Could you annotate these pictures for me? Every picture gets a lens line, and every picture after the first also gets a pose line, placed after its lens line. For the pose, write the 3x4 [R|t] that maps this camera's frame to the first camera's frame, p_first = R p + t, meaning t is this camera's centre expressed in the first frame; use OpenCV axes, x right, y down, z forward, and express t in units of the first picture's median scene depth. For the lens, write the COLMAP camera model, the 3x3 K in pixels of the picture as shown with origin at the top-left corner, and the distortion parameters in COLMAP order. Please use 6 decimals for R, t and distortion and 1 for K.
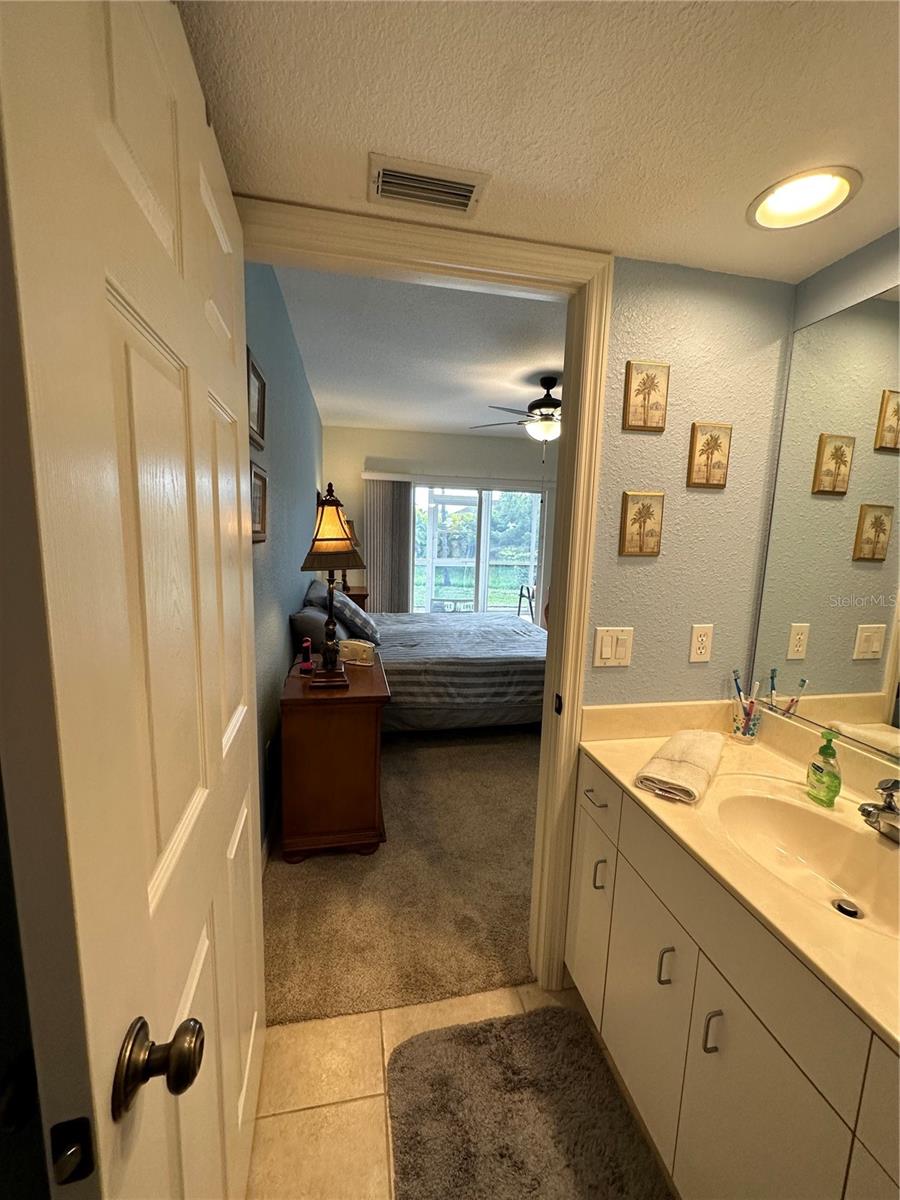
lens RADIAL K [[477.8, 0, 448.0], [0, 477.8, 602.3], [0, 0, 1]] dist [-0.000267, -0.000002]
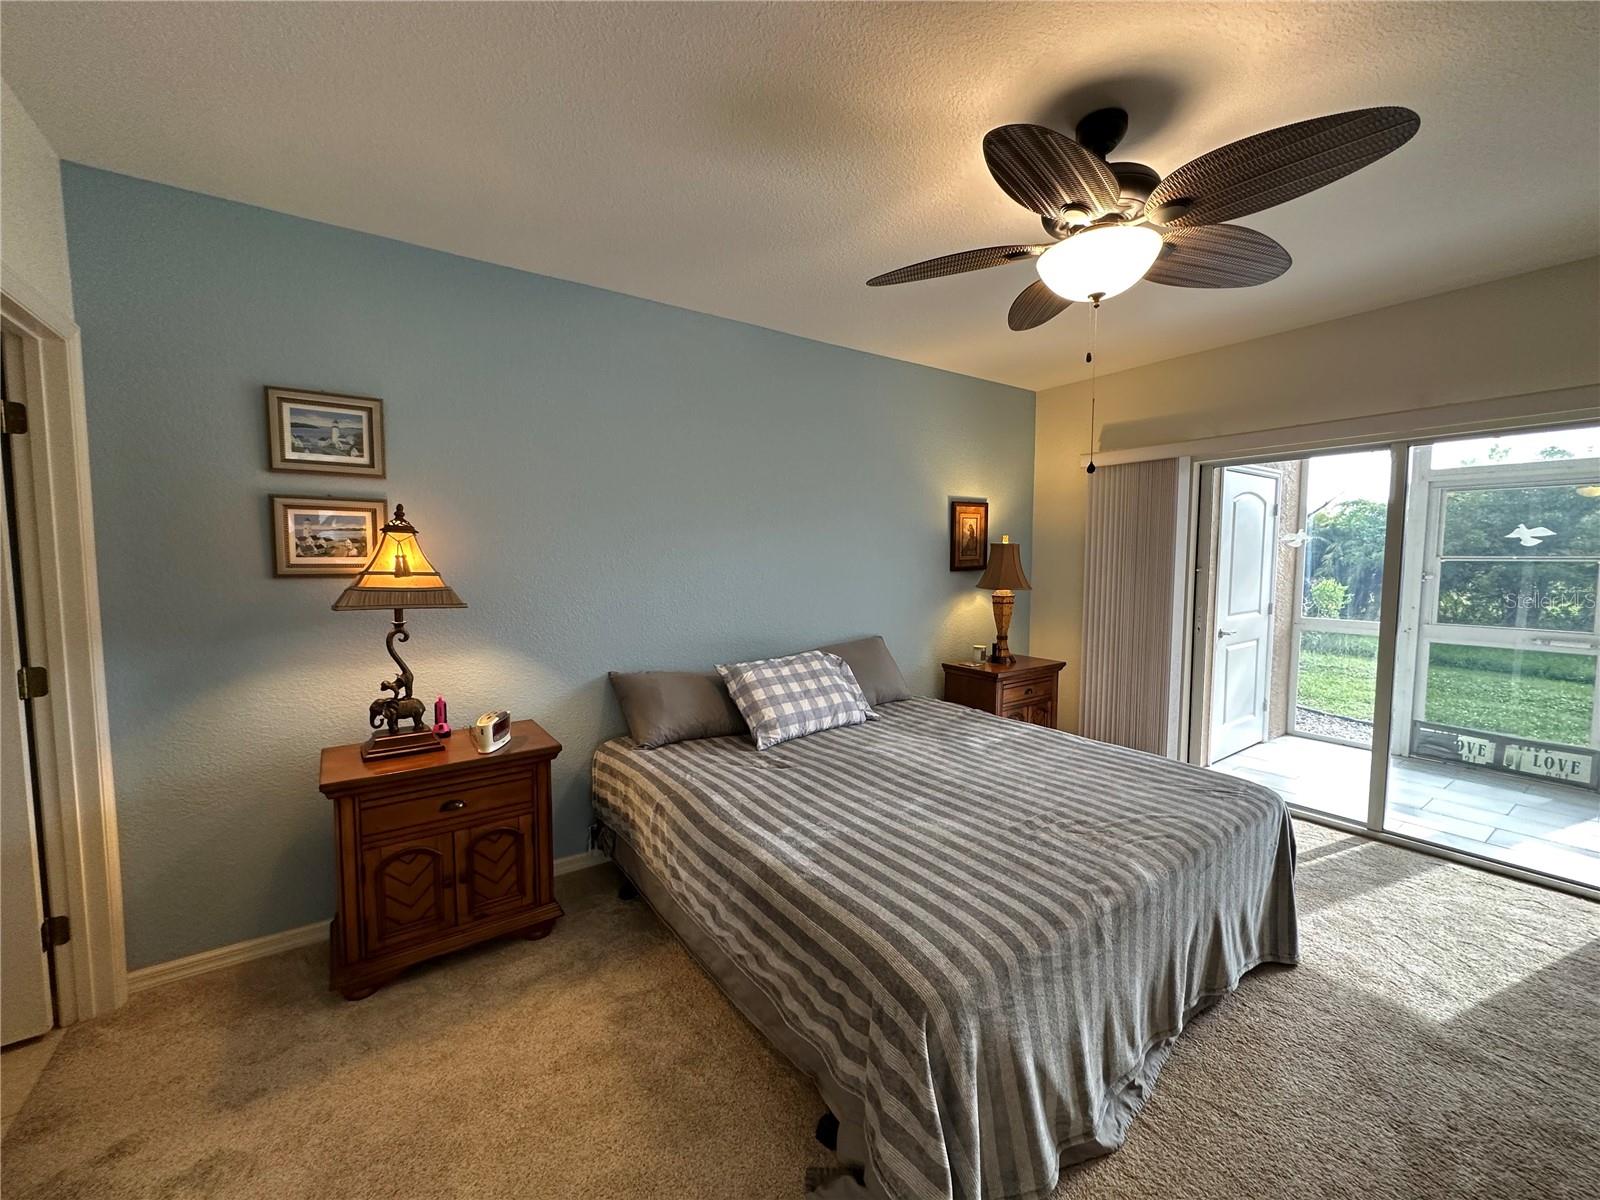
lens RADIAL K [[637.0, 0, 798.4], [0, 637.0, 598.3], [0, 0, 1]] dist [-0.000267, -0.000002]
pose [[0.412521, 0.025074, -0.910603, 0.347052], [-0.118520, 0.992602, -0.026359, -0.049524], [0.903205, 0.118798, 0.412441, 0.406417]]
